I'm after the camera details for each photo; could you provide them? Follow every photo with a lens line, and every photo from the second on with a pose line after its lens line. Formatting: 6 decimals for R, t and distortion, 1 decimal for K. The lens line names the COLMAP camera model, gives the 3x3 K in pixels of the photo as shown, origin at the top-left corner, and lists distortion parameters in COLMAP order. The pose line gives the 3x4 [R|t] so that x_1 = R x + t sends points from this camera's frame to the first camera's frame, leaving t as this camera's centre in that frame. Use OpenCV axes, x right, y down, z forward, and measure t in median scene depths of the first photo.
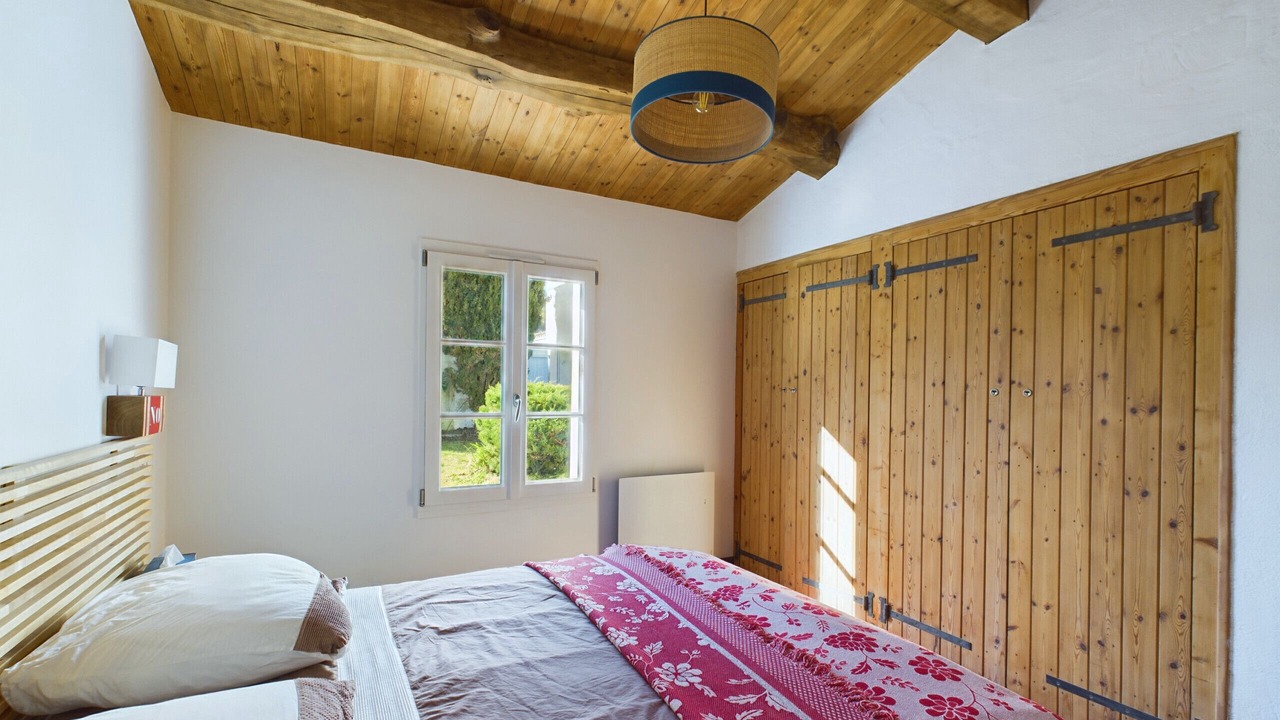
lens RADIAL K [[564.0, 0, 641.5], [0, 564.0, 387.8], [0, 0, 1]] dist [0.000982, -0.000169]
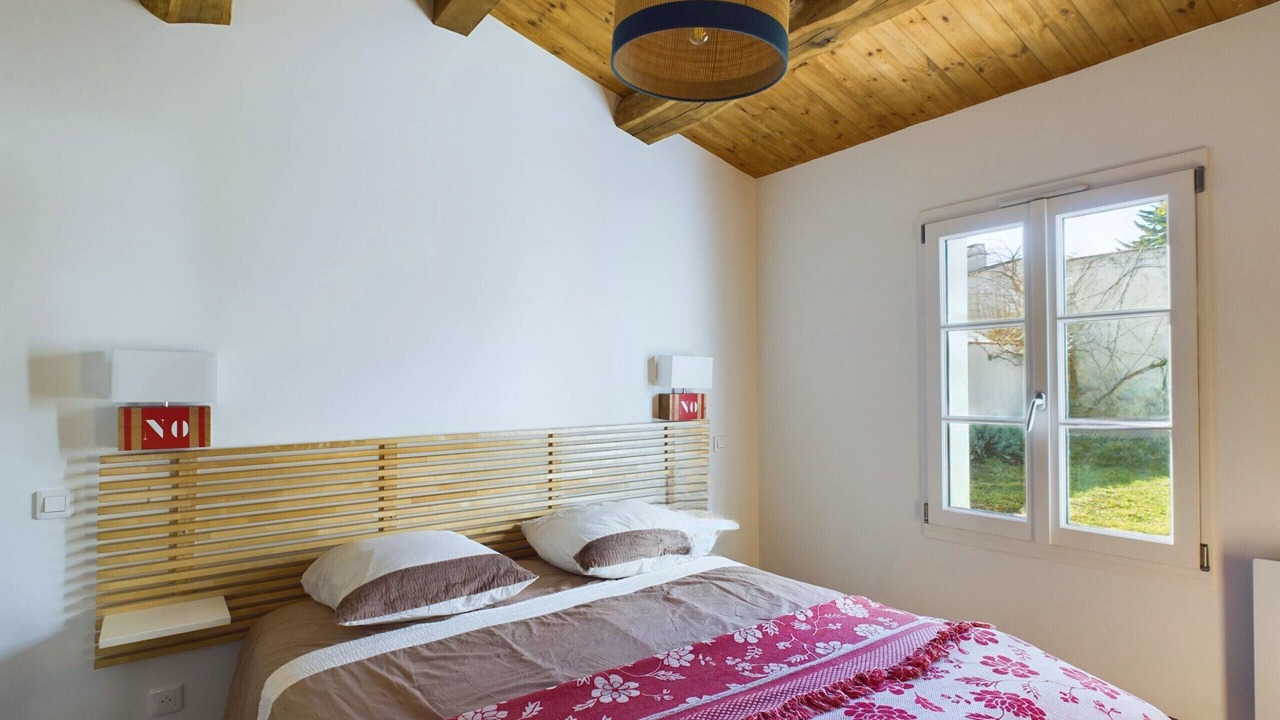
lens RADIAL K [[681.4, 0, 639.7], [0, 681.4, 372.6], [0, 0, 1]] dist [0.000713, 0.000006]
pose [[0.120631, -0.031497, -0.992198, 0.789816], [0.010858, 0.999479, -0.030408, 0.010961], [0.992638, -0.007105, 0.120910, 0.595076]]
